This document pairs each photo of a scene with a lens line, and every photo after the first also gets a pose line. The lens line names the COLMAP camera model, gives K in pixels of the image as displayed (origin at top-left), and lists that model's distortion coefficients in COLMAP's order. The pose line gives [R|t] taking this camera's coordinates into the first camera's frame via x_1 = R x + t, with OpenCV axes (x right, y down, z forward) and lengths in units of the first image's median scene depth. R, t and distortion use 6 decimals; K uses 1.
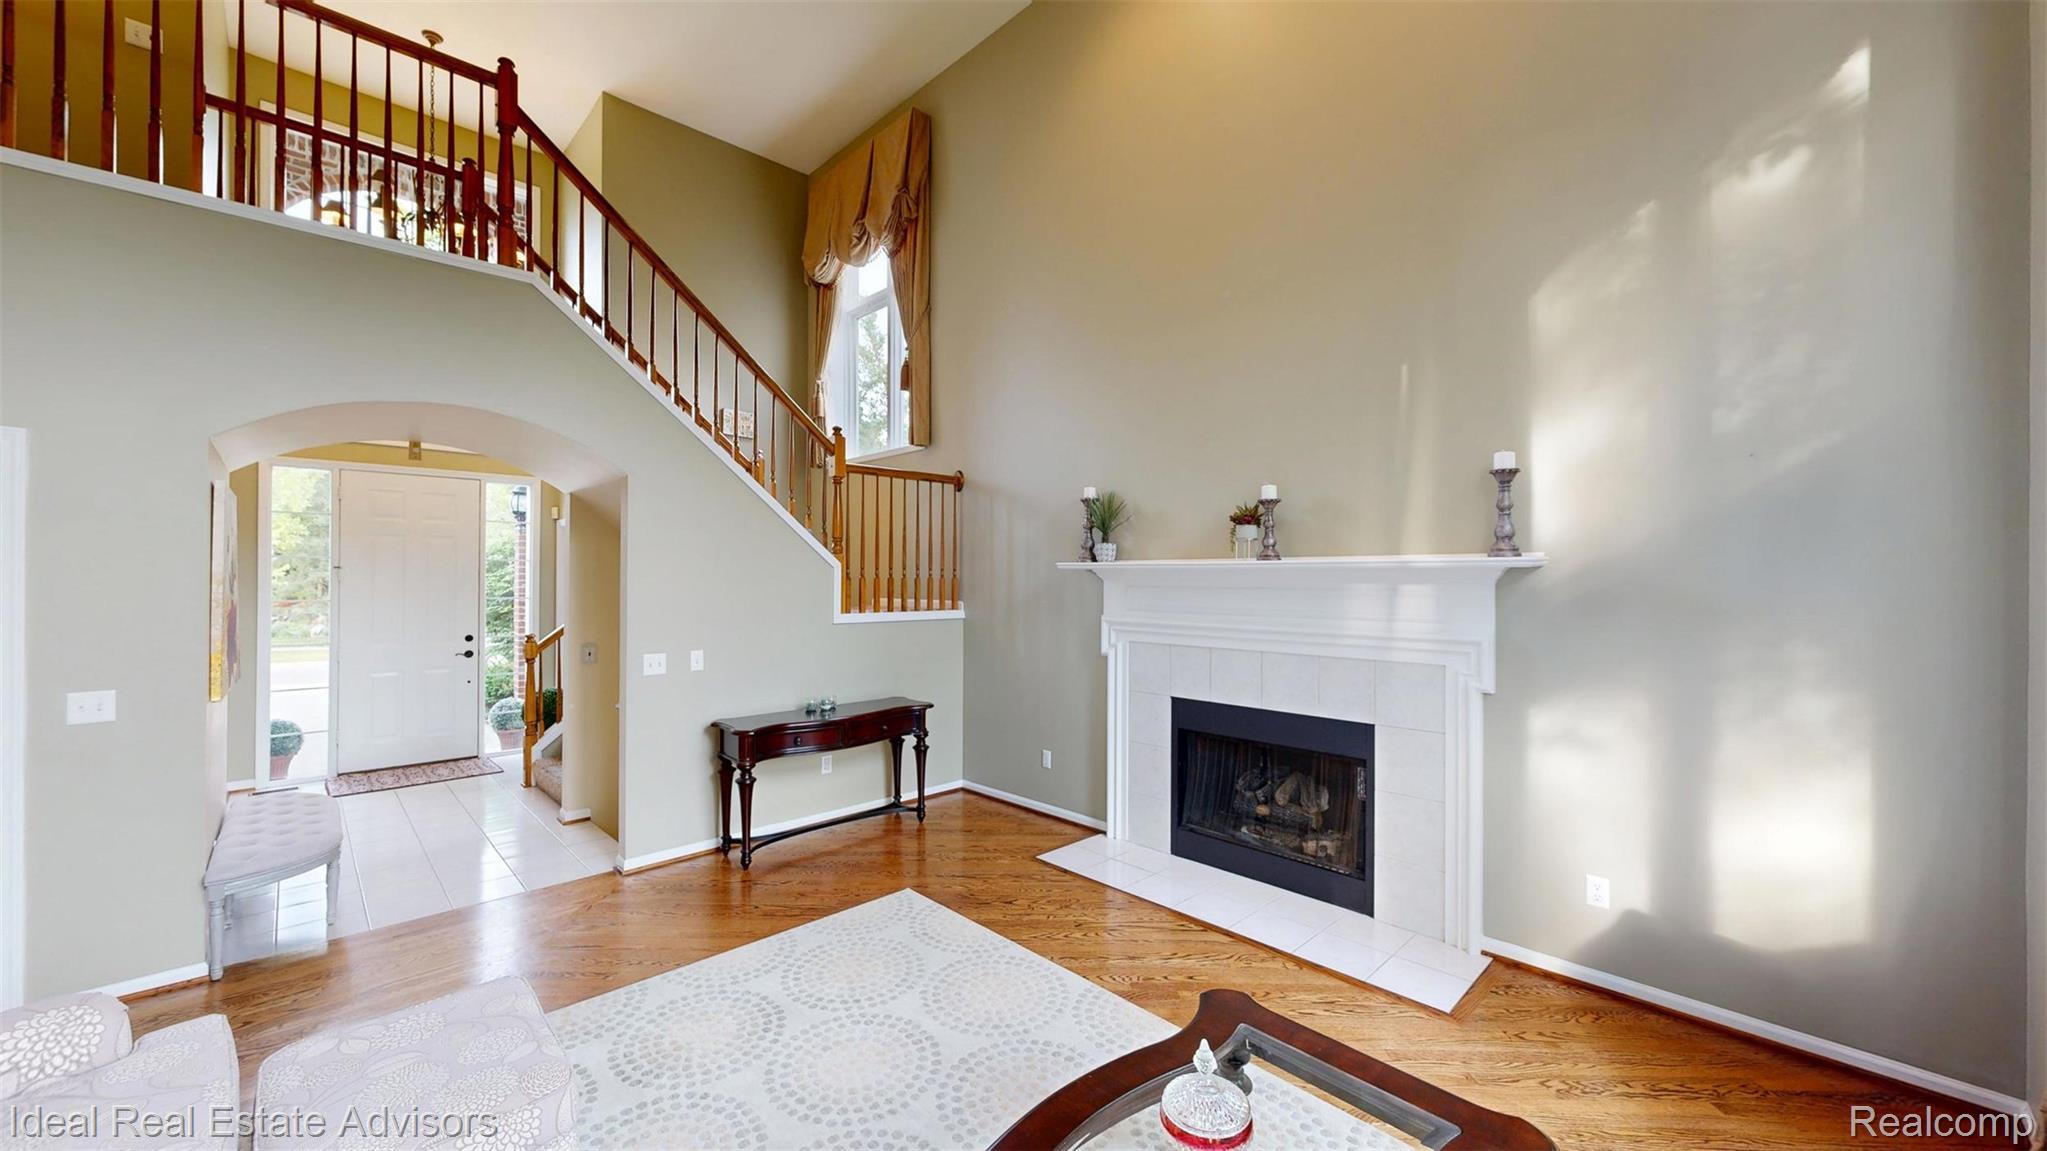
lens RADIAL K [[756.3, 0, 1023.5], [0, 756.3, 575.5], [0, 0, 1]] dist [-0.000654, -0.000281]
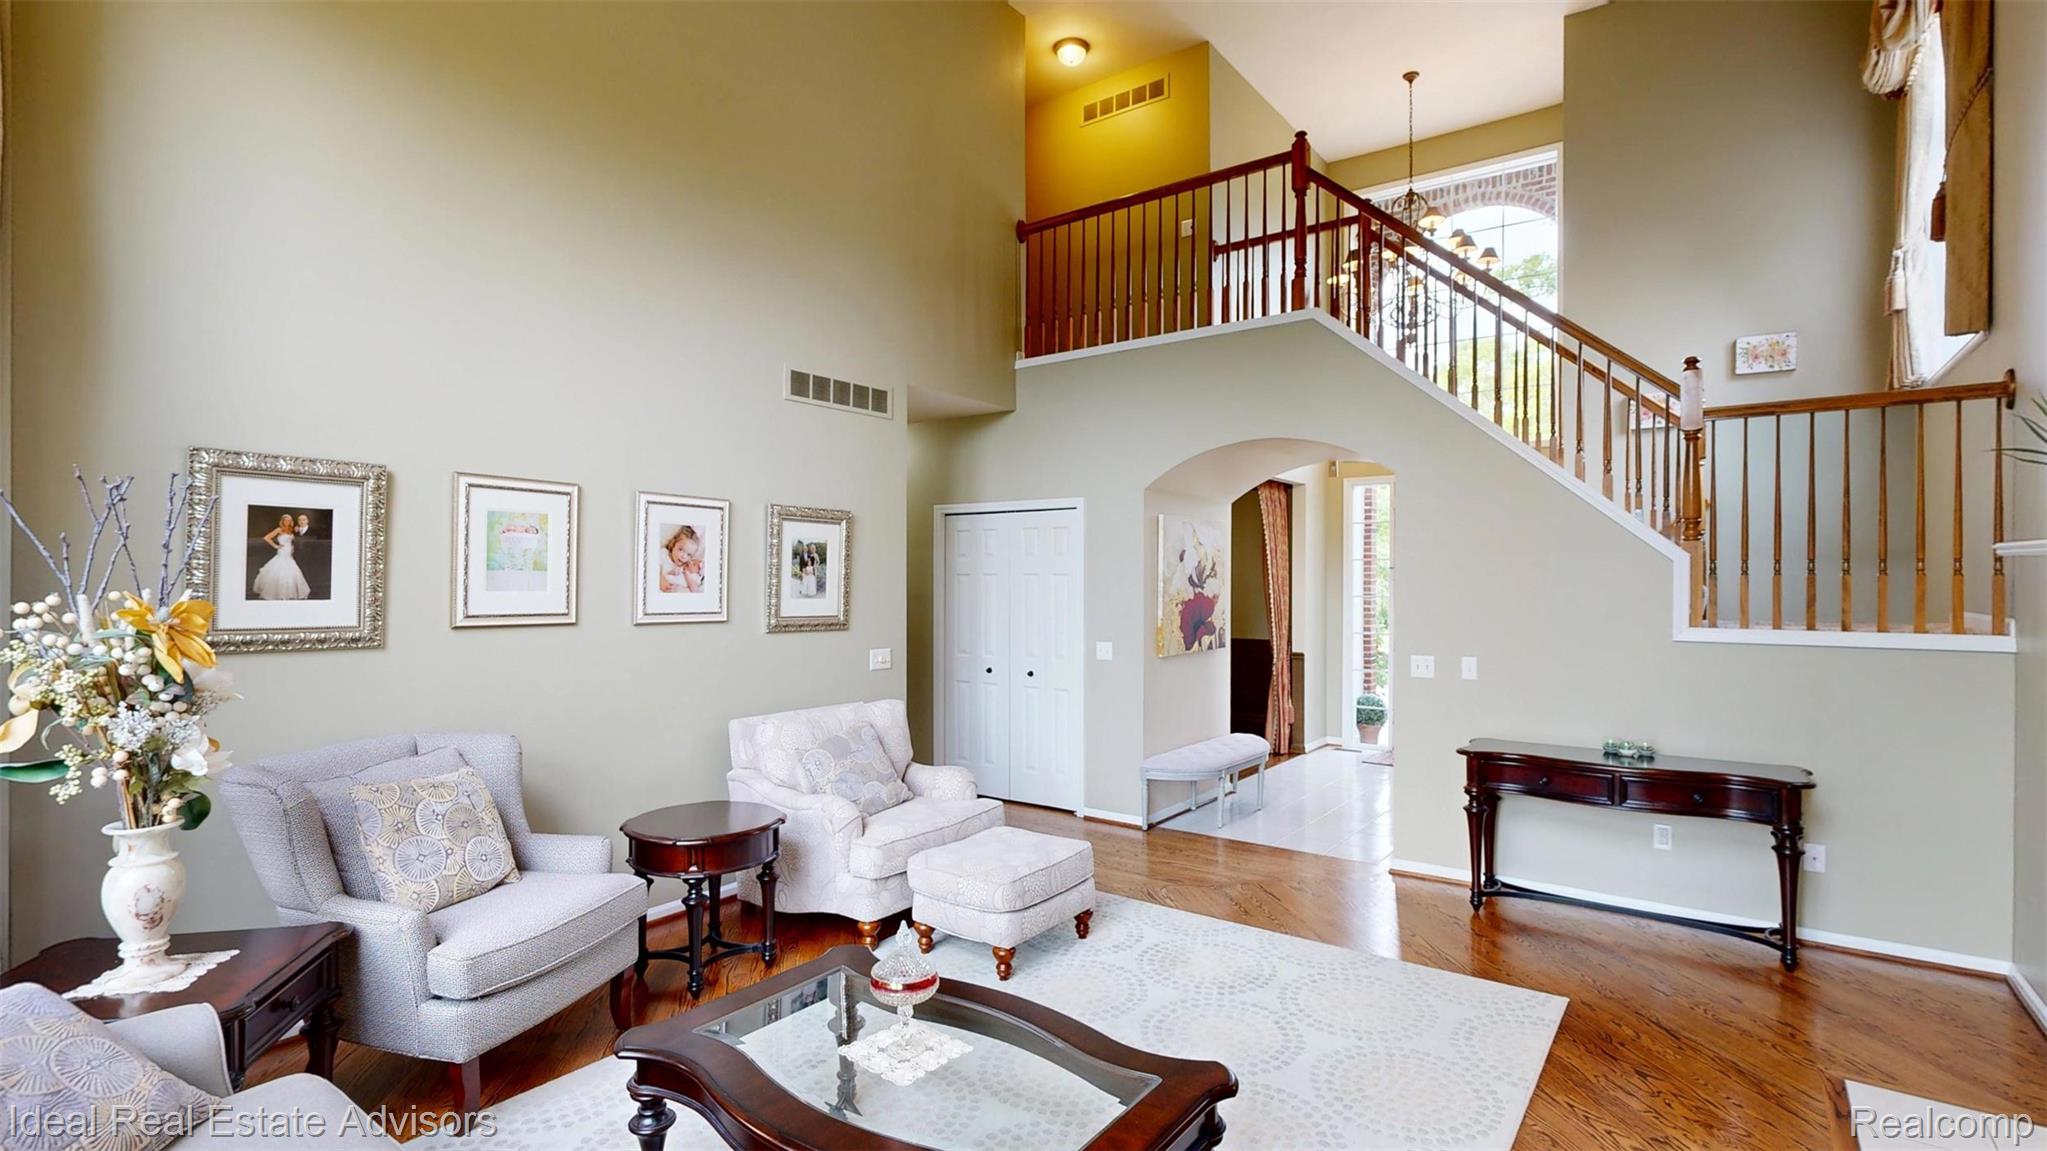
lens RADIAL K [[956.0, 0, 1023.5], [0, 956.0, 575.5], [0, 0, 1]] dist [0.001835, -0.000619]
pose [[0.159198, -0.004163, -0.987238, 0.584447], [0.005242, 0.999981, -0.003372, 0.002987], [0.987233, -0.004639, 0.159216, 0.284421]]
